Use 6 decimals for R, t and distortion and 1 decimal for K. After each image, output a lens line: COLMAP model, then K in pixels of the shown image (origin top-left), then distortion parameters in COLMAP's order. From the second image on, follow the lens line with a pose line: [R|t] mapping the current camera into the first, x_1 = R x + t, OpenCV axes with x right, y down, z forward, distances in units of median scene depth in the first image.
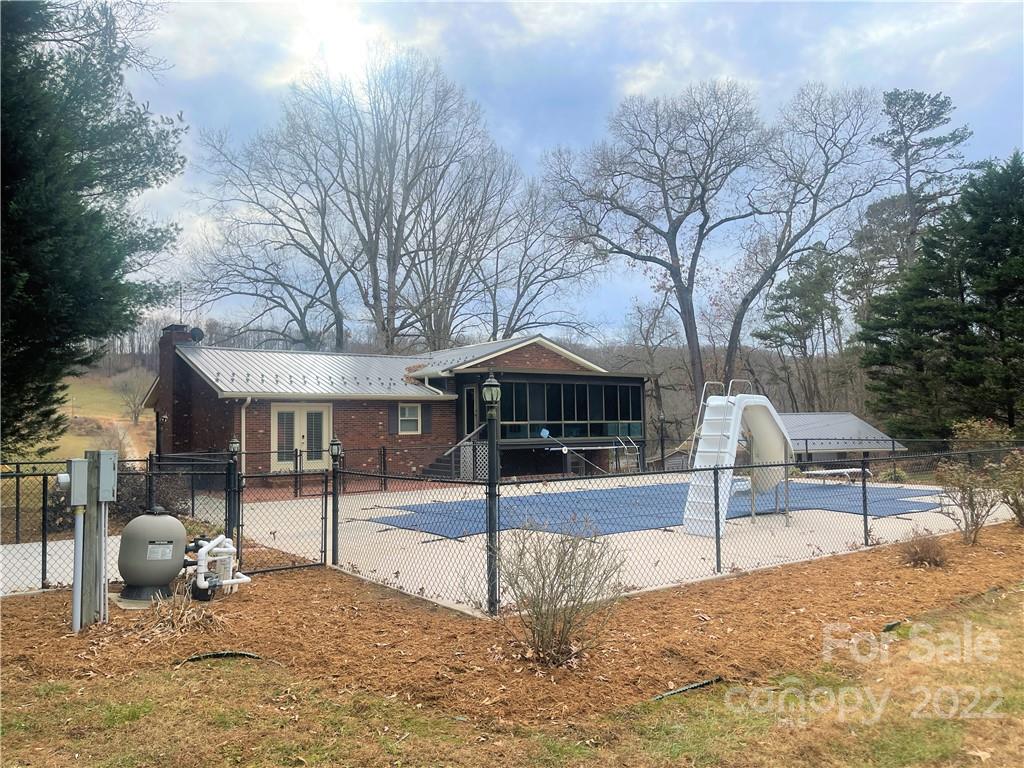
lens RADIAL K [[770.8, 0, 512.0], [0, 770.8, 384.0], [0, 0, 1]] dist [-0.001562, -0.001179]
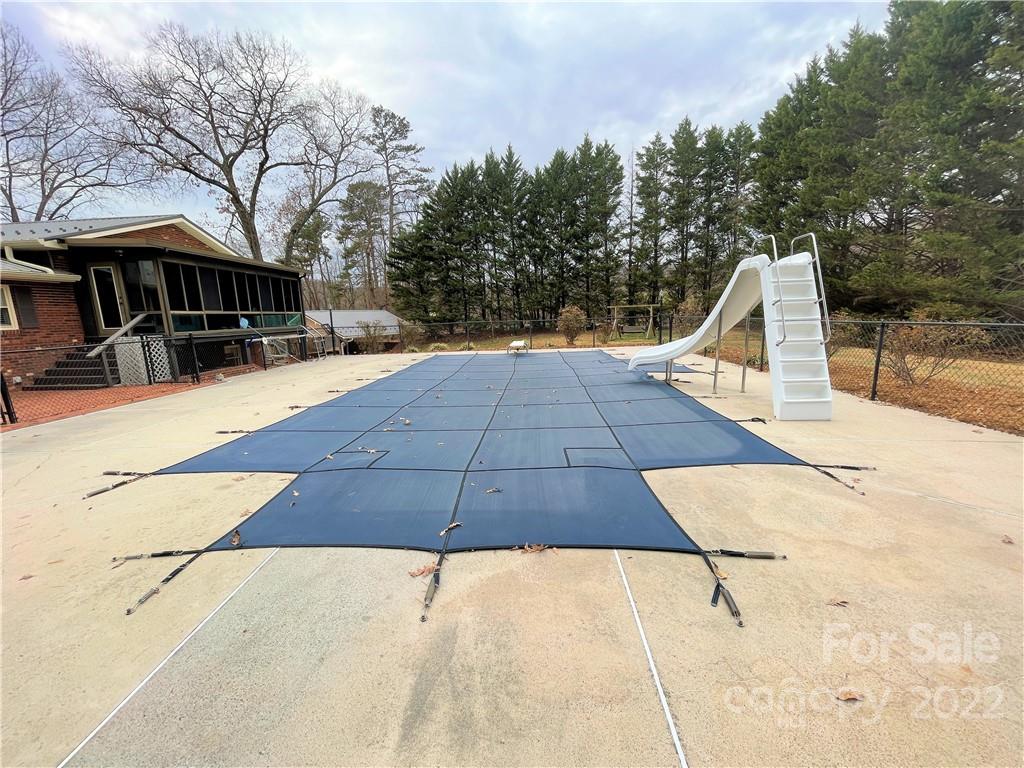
lens RADIAL K [[409.7, 0, 512.0], [0, 409.7, 384.0], [0, 0, 1]] dist [0.010425, -0.000324]
pose [[0.647792, -0.136614, 0.749468, -0.050645], [-0.021078, 0.980199, 0.196889, 0.012860], [-0.761526, -0.143340, 0.632086, 0.177678]]
